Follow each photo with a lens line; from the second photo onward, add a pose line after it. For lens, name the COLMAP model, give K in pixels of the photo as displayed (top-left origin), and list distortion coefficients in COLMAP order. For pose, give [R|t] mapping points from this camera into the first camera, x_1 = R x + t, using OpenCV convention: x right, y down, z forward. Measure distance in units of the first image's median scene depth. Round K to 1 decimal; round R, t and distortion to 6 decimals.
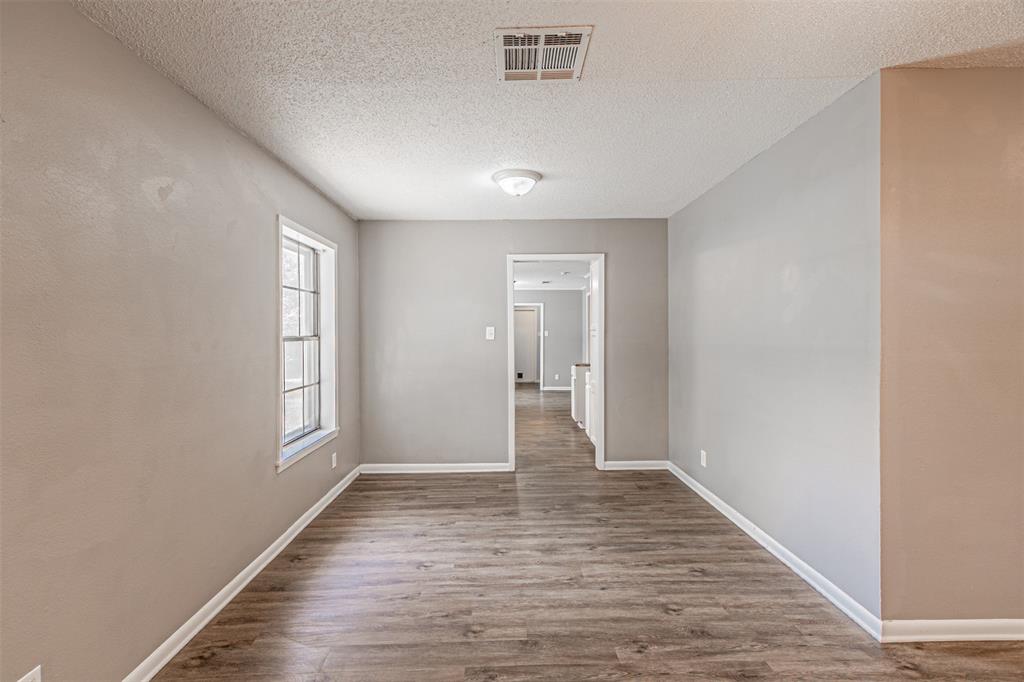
lens RADIAL K [[441.9, 0, 508.4], [0, 441.9, 335.6], [0, 0, 1]] dist [0.006871, -0.001723]
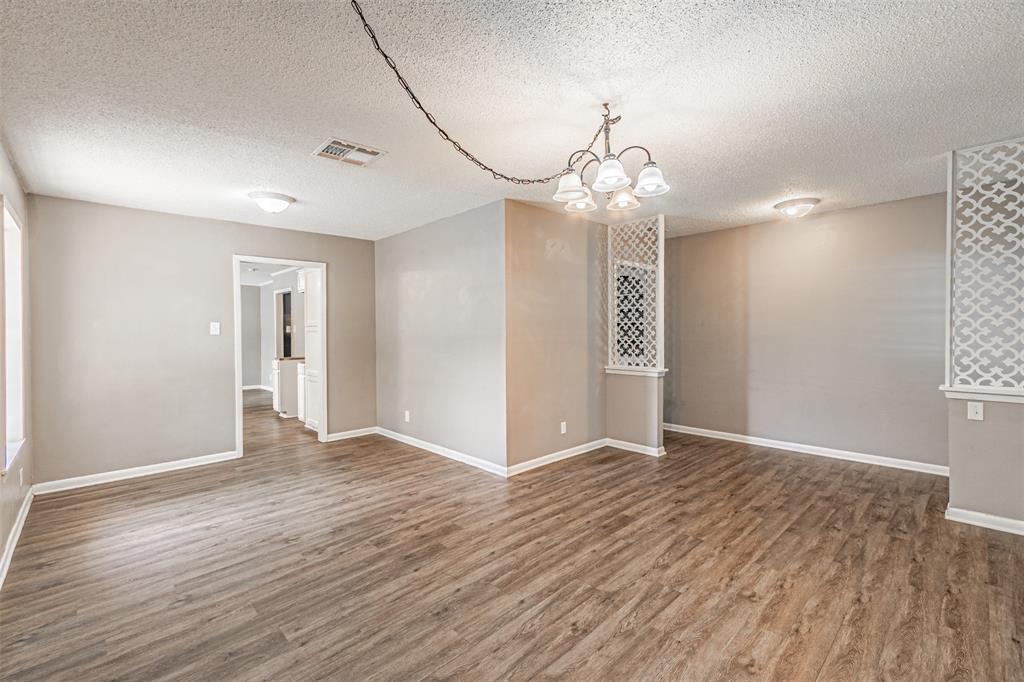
lens RADIAL K [[441.9, 0, 500.4], [0, 441.9, 331.8], [0, 0, 1]] dist [0.006871, -0.001723]
pose [[0.745596, -0.002504, 0.666394, -0.403815], [0.005195, 0.999984, -0.002055, 0.012483], [-0.666378, 0.004994, 0.745597, -0.377843]]
